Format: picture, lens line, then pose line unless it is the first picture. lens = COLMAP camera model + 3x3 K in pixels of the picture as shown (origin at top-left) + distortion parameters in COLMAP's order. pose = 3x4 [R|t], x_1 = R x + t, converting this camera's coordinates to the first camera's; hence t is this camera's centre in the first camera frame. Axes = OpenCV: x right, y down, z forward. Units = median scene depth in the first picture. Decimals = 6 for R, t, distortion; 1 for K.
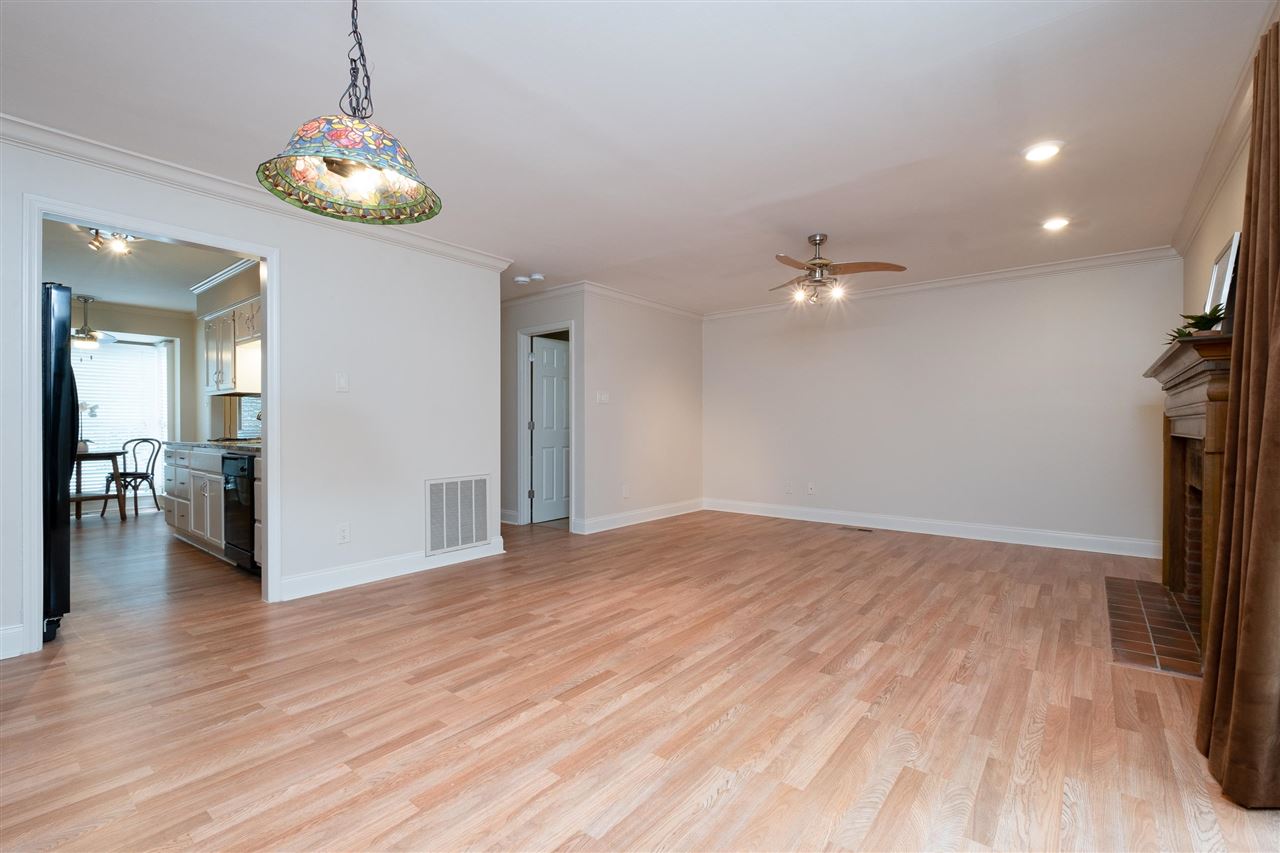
lens RADIAL K [[558.1, 0, 642.1], [0, 558.1, 425.6], [0, 0, 1]] dist [0.004699, -0.005736]
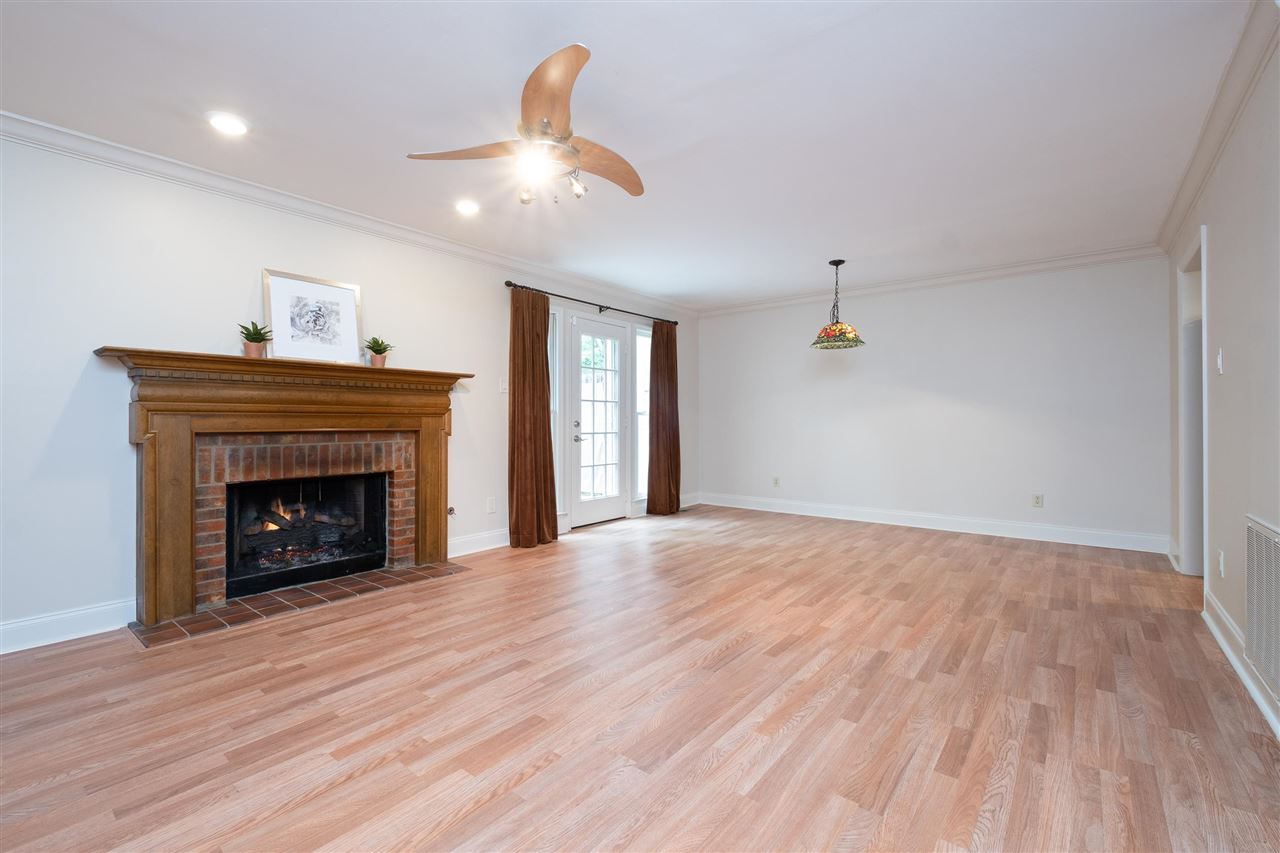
lens RADIAL K [[558.1, 0, 645.0], [0, 558.1, 418.2], [0, 0, 1]] dist [0.004699, -0.005736]
pose [[-0.999906, -0.000098, -0.013722, 0.270209], [-0.000010, 0.999979, -0.006435, 0.001374], [0.013723, -0.006435, -0.999885, 1.876669]]
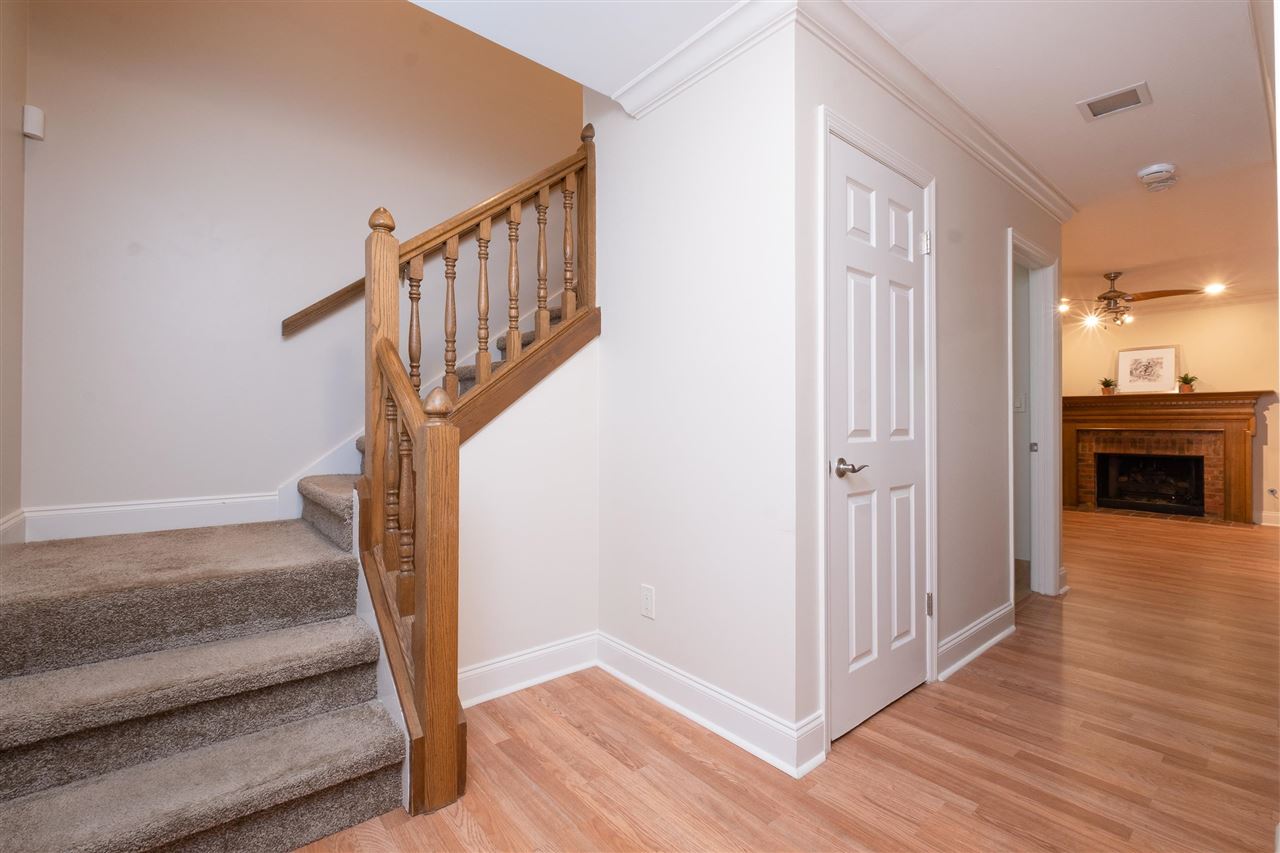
lens RADIAL K [[558.1, 0, 640.5], [0, 558.1, 420.6], [0, 0, 1]] dist [0.004699, -0.005736]
pose [[0.200994, 0.007943, 0.979560, -1.343140], [-0.001439, 0.999968, -0.007814, 0.004130], [-0.979591, 0.000161, 0.200999, 2.144829]]
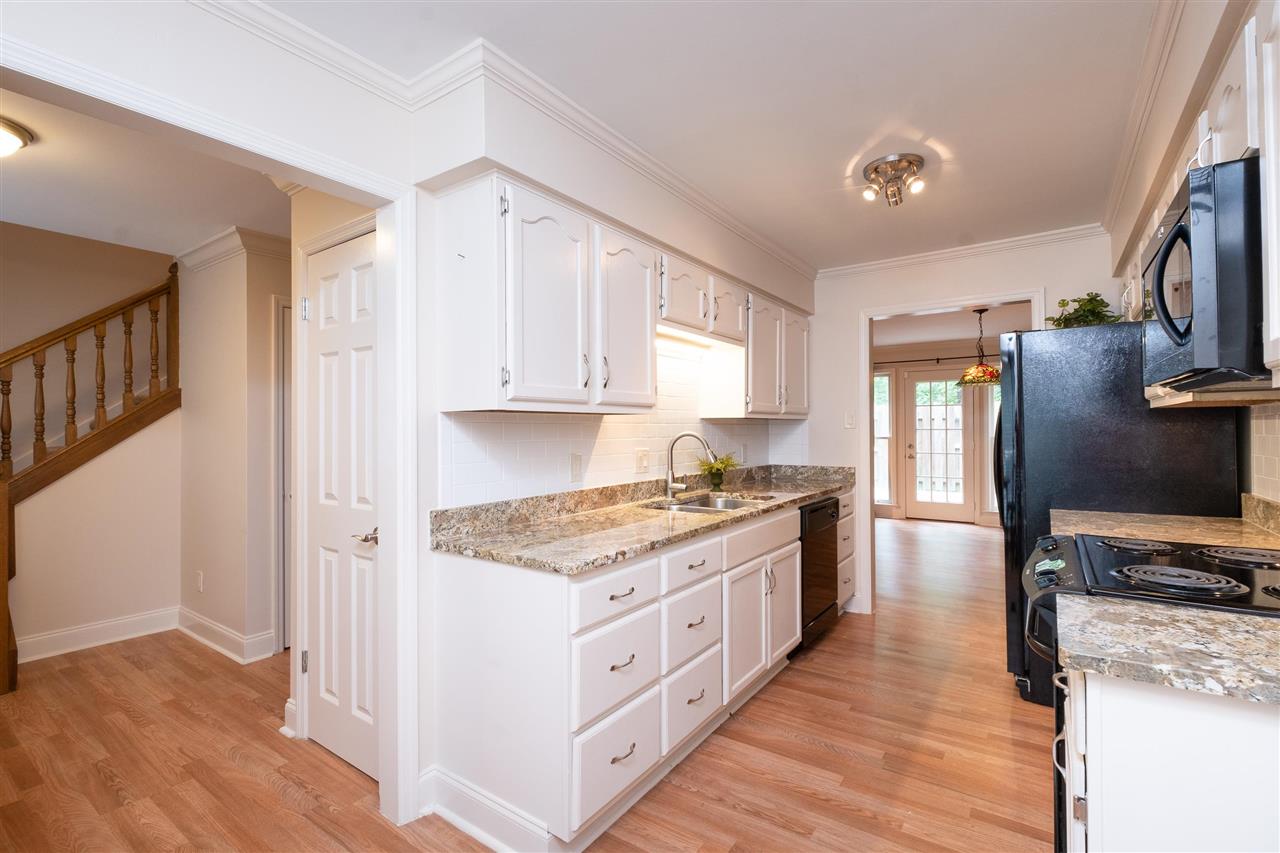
lens RADIAL K [[558.1, 0, 631.4], [0, 558.1, 431.8], [0, 0, 1]] dist [0.004699, -0.005736]
pose [[-0.053554, 0.000394, 0.998565, -1.777288], [0.005904, 0.999983, -0.000077, -0.061449], [-0.998548, 0.005891, -0.053555, 1.520481]]
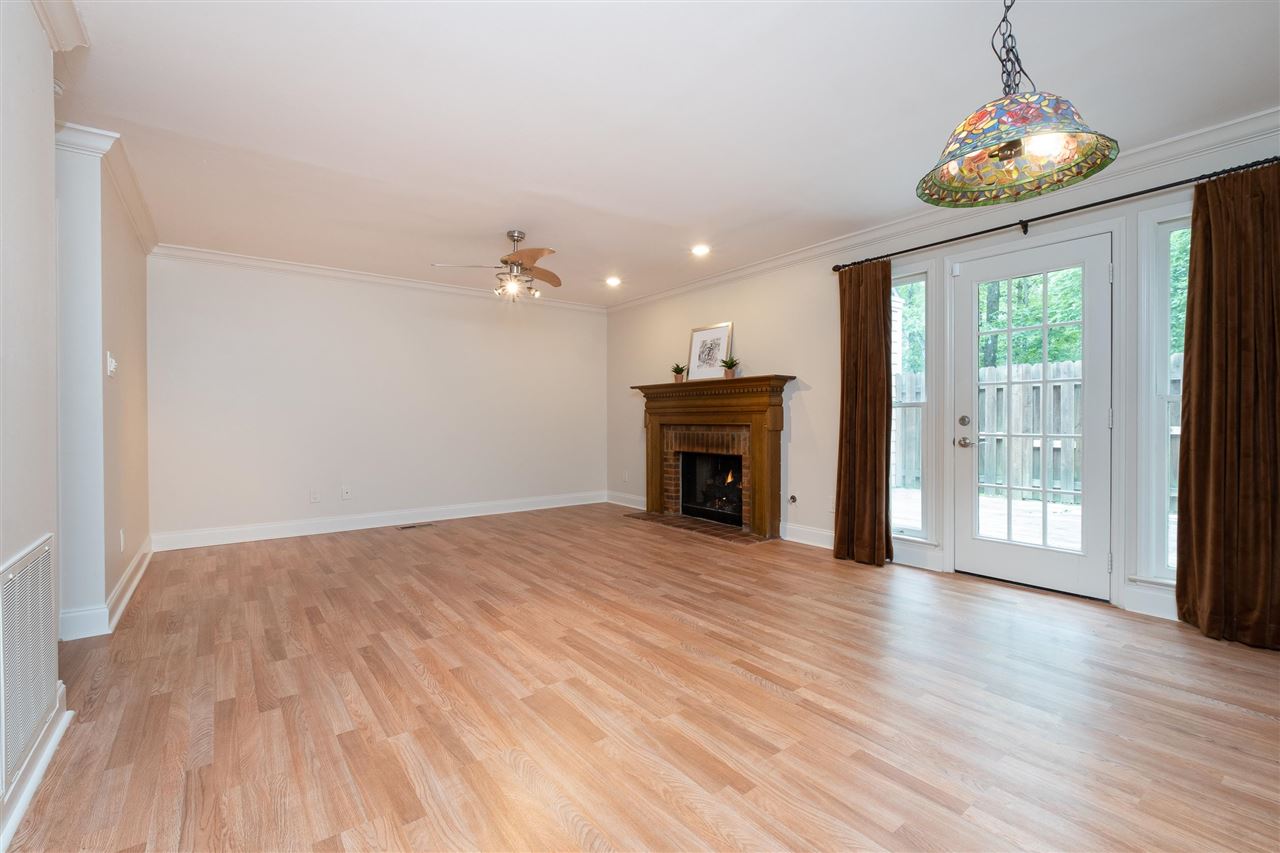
lens RADIAL K [[558.1, 0, 632.8], [0, 558.1, 427.7], [0, 0, 1]] dist [0.004699, -0.005736]
pose [[0.252417, -0.017209, 0.967466, -0.748541], [0.003672, 0.999852, 0.016827, 0.000651], [-0.967612, -0.000695, 0.252442, 0.647613]]
